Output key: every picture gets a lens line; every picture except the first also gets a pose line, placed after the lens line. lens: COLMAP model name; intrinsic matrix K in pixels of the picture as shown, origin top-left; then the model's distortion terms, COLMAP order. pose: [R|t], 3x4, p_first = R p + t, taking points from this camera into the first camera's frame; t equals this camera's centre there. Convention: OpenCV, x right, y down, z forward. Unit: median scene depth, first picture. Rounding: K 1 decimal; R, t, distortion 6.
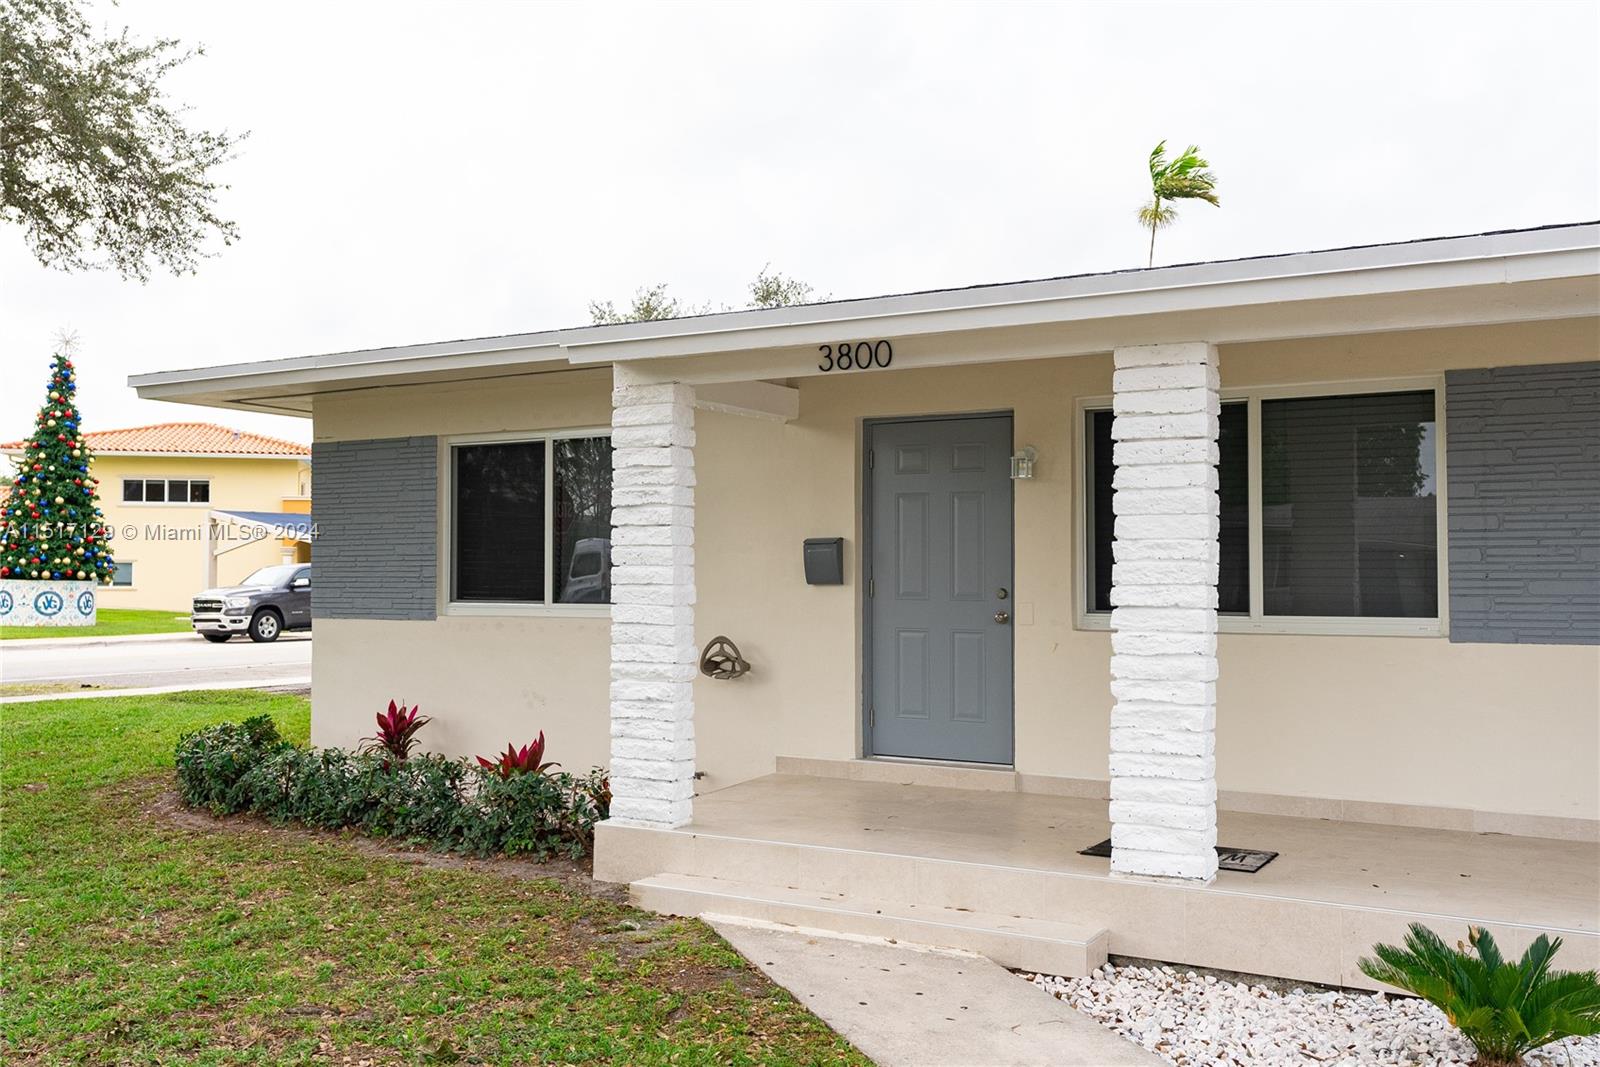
lens RADIAL K [[1474.7, 0, 762.5], [0, 1474.7, 528.6], [0, 0, 1]] dist [0.000986, 0.009304]
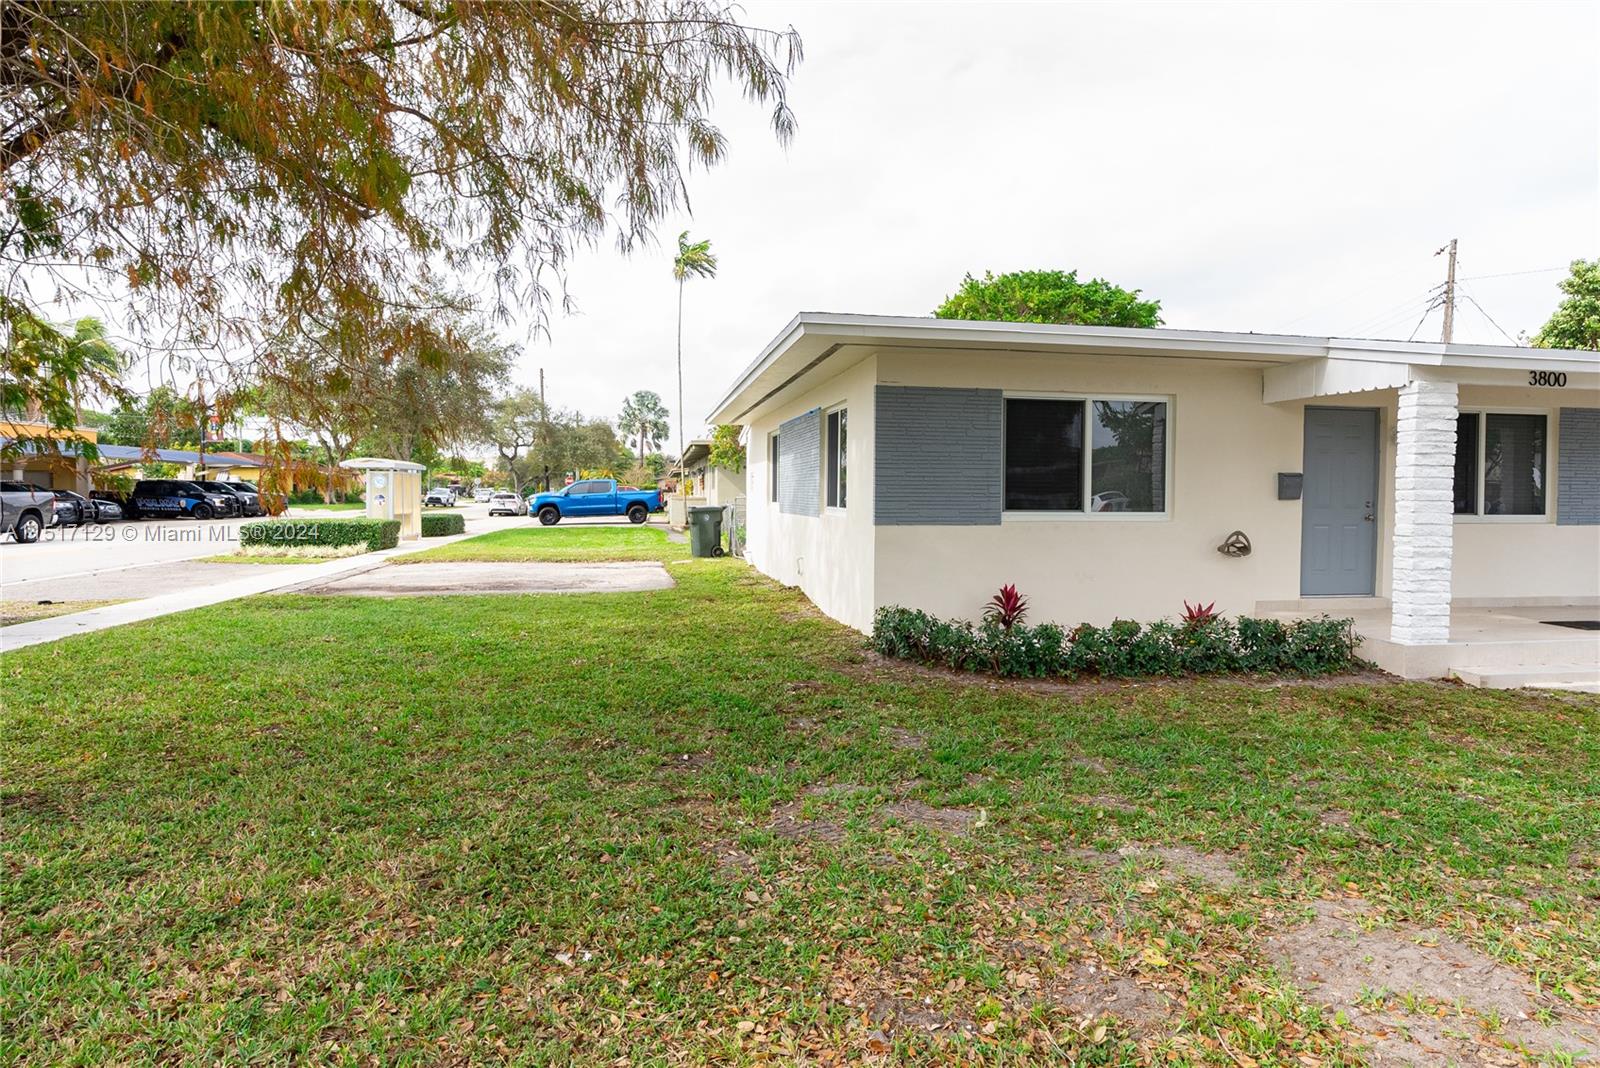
lens RADIAL K [[877.0, 0, 789.8], [0, 877.0, 511.4], [0, 0, 1]] dist [-0.002055, 0.002690]
pose [[0.746162, -0.009835, 0.665691, -1.221978], [-0.028560, 0.998498, 0.046764, 0.022877], [-0.665151, -0.053906, 0.744760, 0.702542]]
